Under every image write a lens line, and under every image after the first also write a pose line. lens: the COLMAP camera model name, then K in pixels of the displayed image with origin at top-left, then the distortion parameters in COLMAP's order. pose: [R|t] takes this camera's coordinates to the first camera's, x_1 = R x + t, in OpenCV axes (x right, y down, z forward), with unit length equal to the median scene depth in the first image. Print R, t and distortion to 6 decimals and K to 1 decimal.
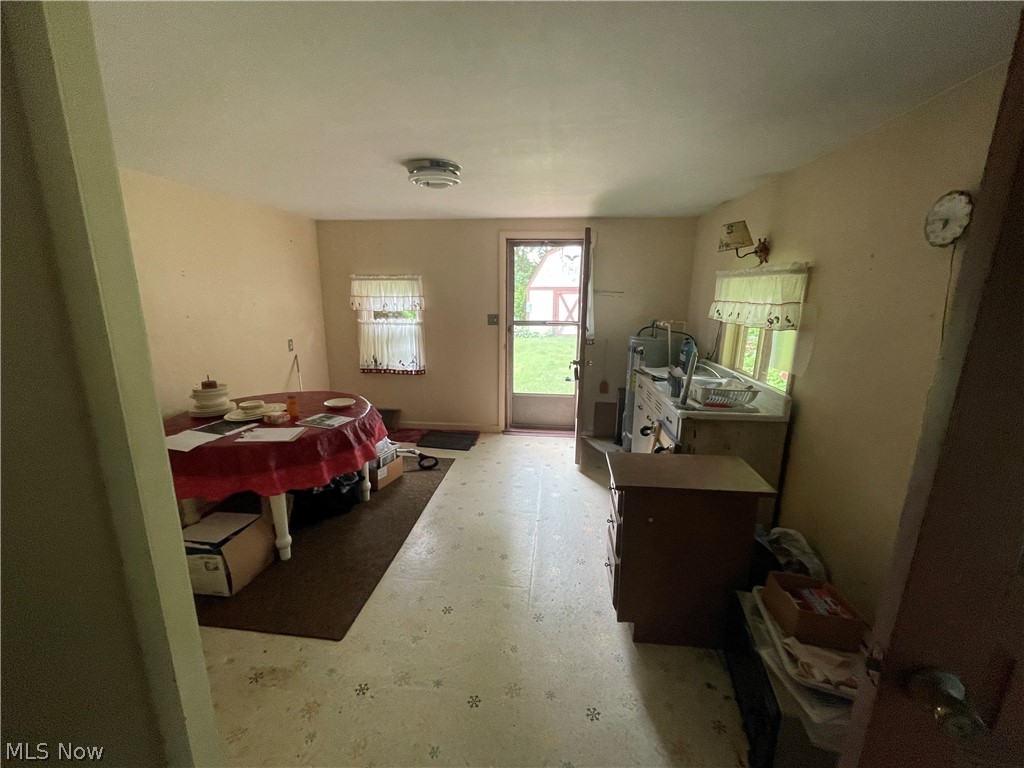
lens RADIAL K [[415.6, 0, 513.4], [0, 415.6, 385.0], [0, 0, 1]] dist [-0.001552, -0.001252]
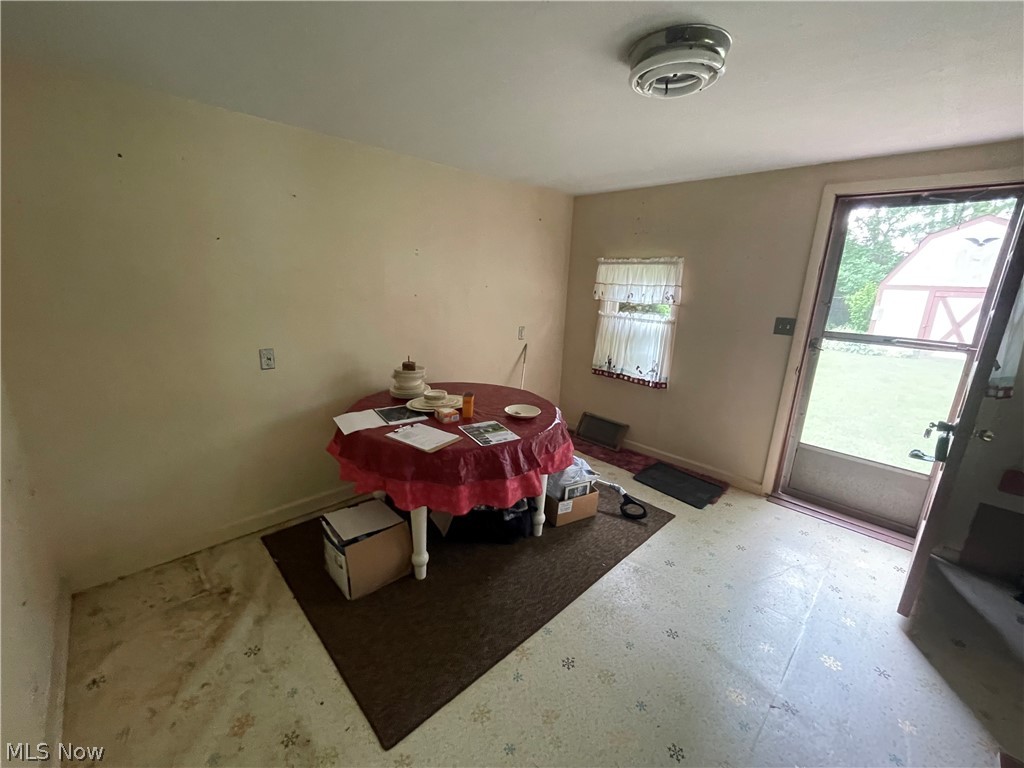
lens RADIAL K [[415.6, 0, 513.4], [0, 415.6, 385.0], [0, 0, 1]] dist [-0.001552, -0.001252]
pose [[0.773888, 0.179503, -0.607351, 0.038886], [-0.170524, 0.982636, 0.073137, -0.049395], [0.609933, 0.046968, 0.791060, 0.273138]]
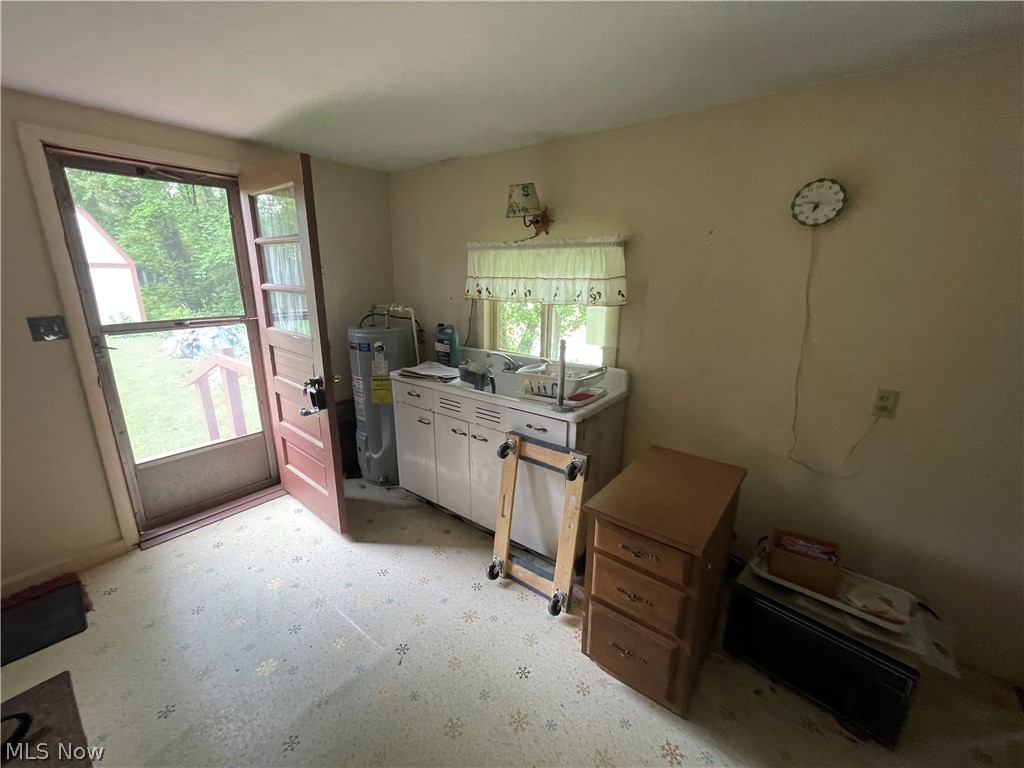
lens RADIAL K [[415.6, 0, 513.4], [0, 415.6, 385.0], [0, 0, 1]] dist [-0.001552, -0.001252]
pose [[0.526634, -0.223685, 0.820135, -0.190711], [0.185129, 0.971783, 0.146168, -0.081914], [-0.829689, 0.074854, 0.553185, 0.401196]]
